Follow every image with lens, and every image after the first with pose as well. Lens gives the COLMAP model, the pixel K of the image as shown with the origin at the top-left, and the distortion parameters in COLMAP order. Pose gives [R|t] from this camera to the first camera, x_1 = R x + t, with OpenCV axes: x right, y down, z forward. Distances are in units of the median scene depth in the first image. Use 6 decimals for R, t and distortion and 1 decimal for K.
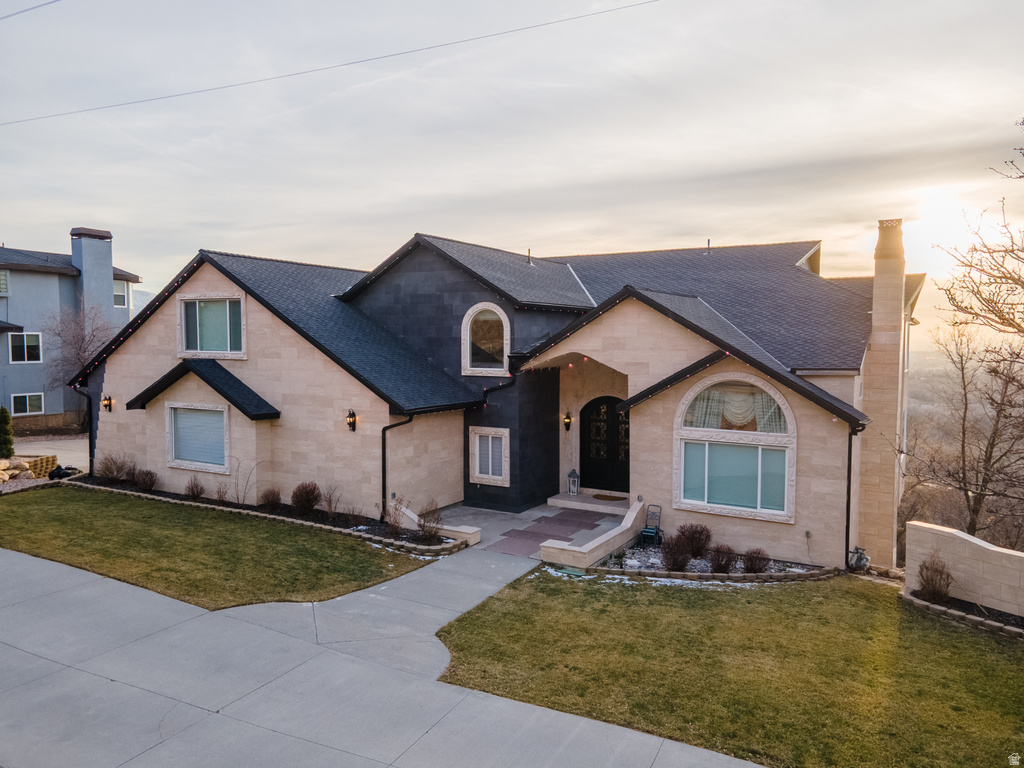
lens RADIAL K [[753.5, 0, 512.0], [0, 753.5, 384.0], [0, 0, 1]] dist [0.035678, 0.003854]
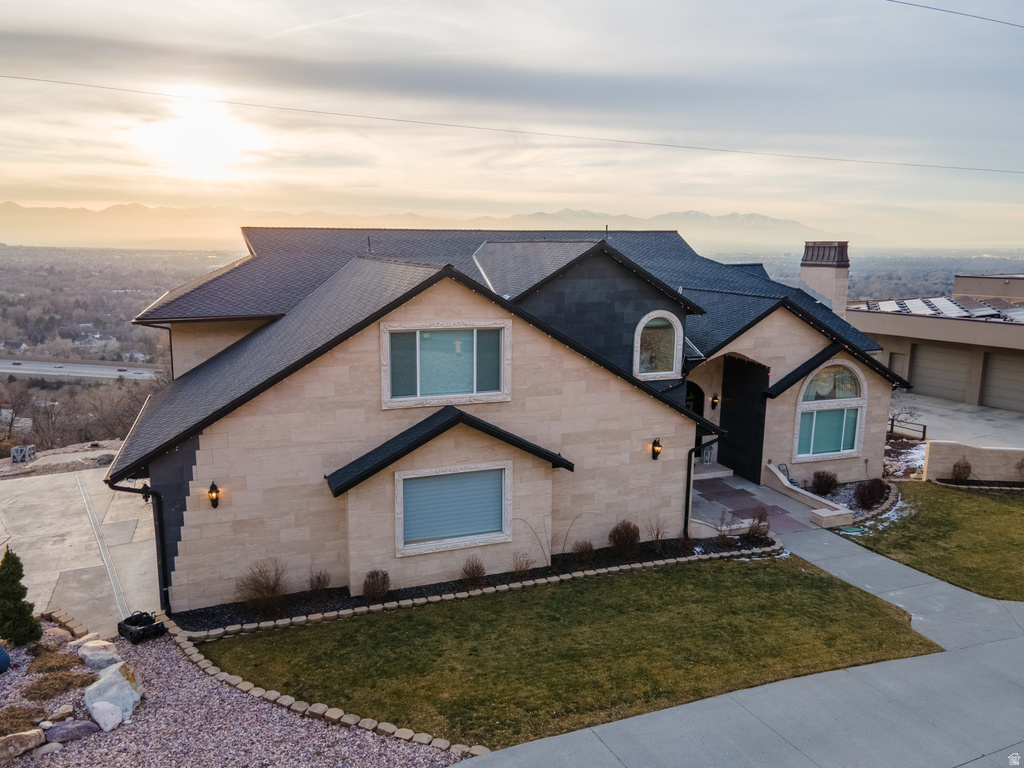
lens RADIAL K [[753.5, 0, 512.0], [0, 753.5, 384.0], [0, 0, 1]] dist [0.035678, 0.003854]
pose [[0.637903, -0.144982, 0.756346, -1.025146], [0.041699, 0.987181, 0.154061, -0.187176], [-0.768987, -0.066737, 0.635772, 0.511248]]
